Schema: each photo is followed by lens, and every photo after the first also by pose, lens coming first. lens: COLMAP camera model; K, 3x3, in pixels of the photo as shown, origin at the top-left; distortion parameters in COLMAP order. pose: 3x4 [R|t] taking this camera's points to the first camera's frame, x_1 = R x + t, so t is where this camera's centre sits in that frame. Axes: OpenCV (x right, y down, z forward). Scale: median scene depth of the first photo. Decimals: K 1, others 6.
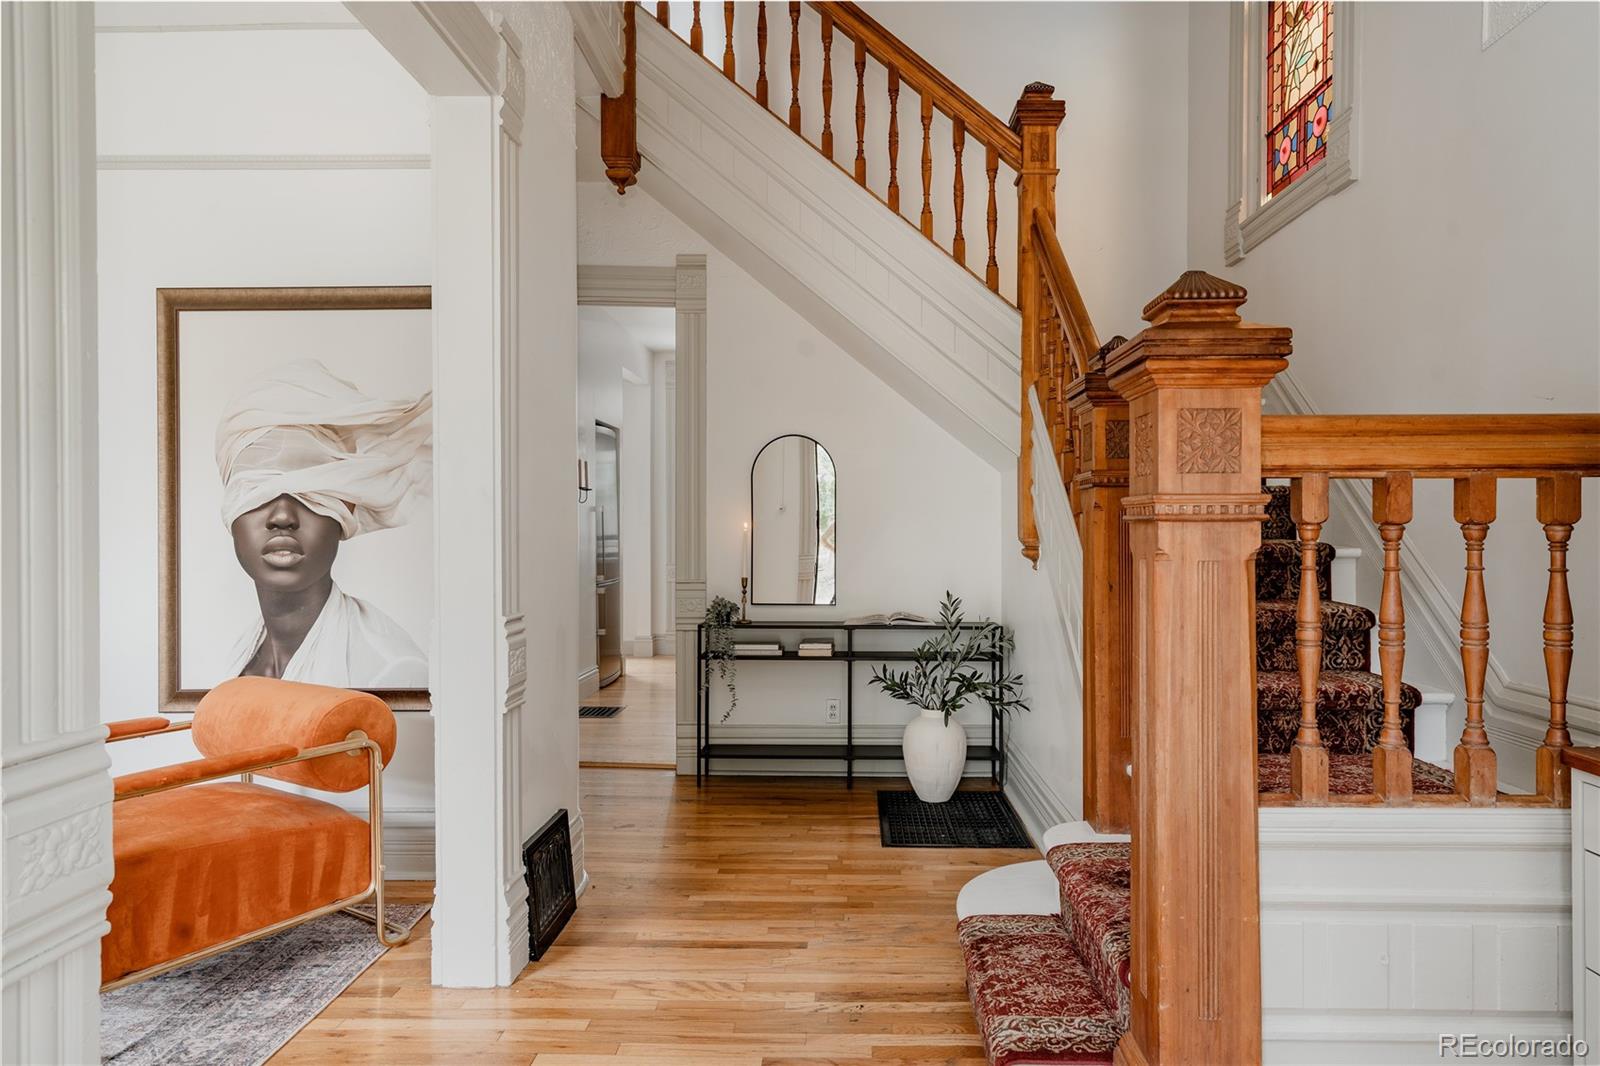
lens RADIAL K [[976.1, 0, 803.7], [0, 976.1, 533.4], [0, 0, 1]] dist [0.000629, 0.000104]
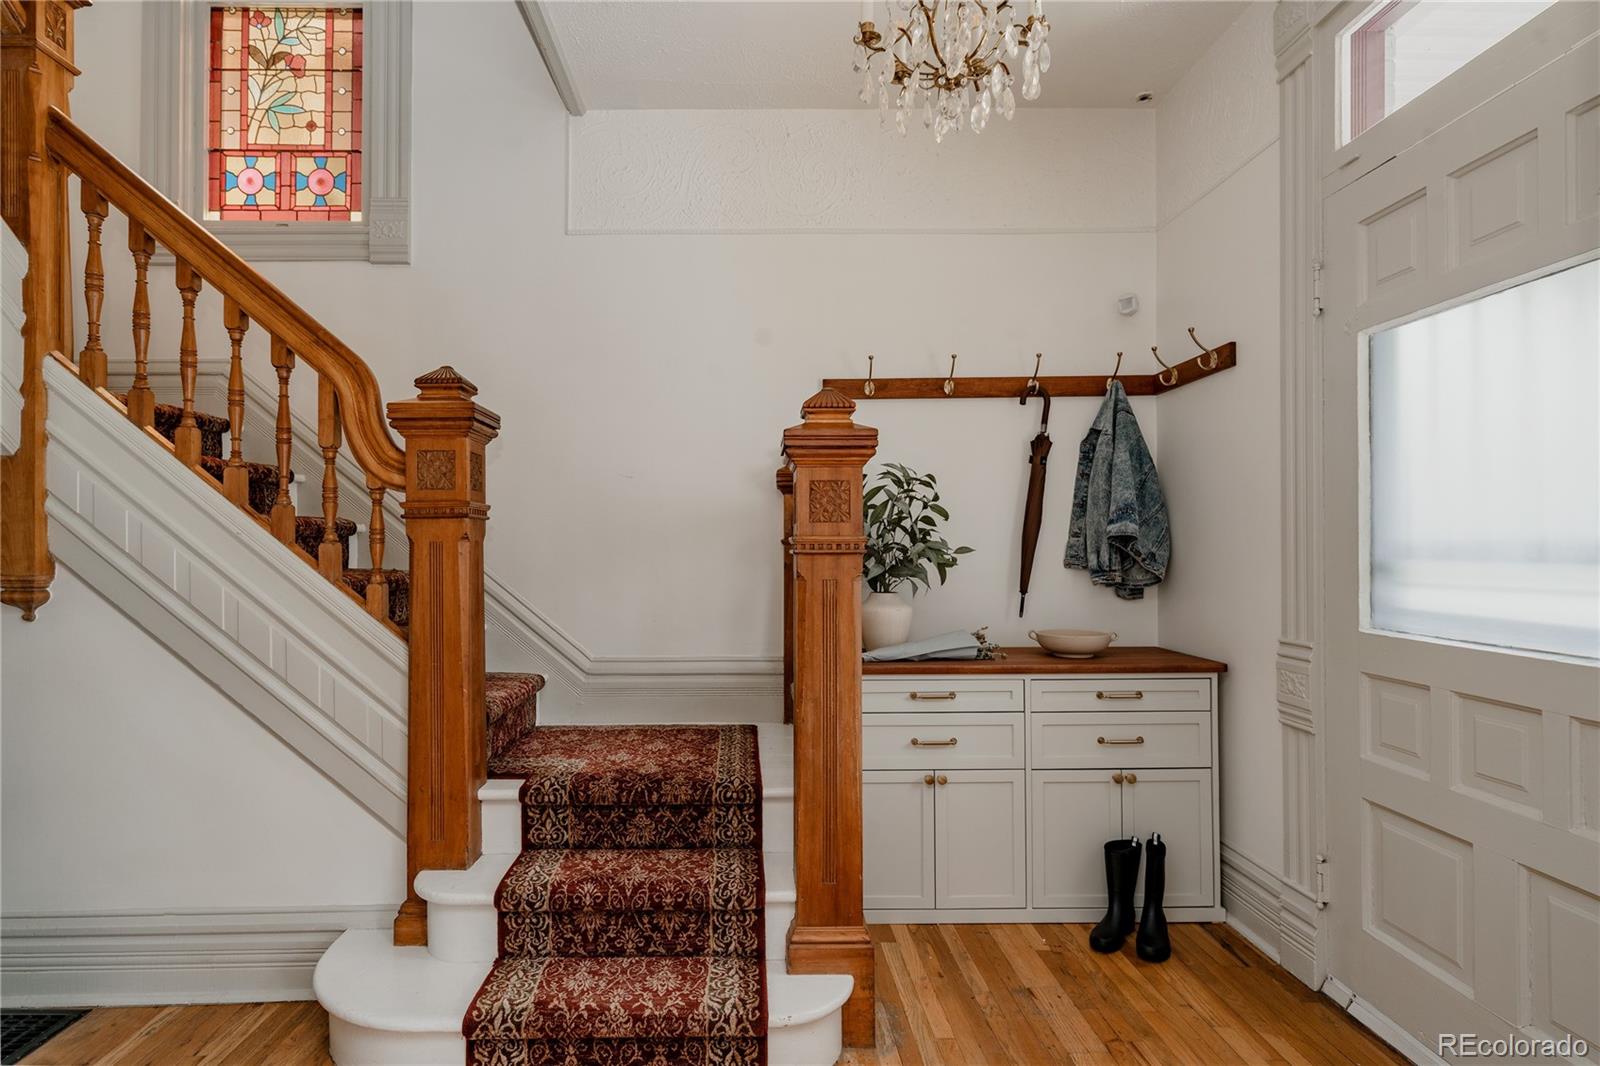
lens RADIAL K [[829.4, 0, 795.9], [0, 829.4, 537.1], [0, 0, 1]] dist [-0.002148, -0.000254]
pose [[-0.068829, 0.012706, 0.997548, -0.674680], [0.006918, 0.999901, -0.012259, -0.018003], [-0.997604, 0.006058, -0.068910, 0.871666]]
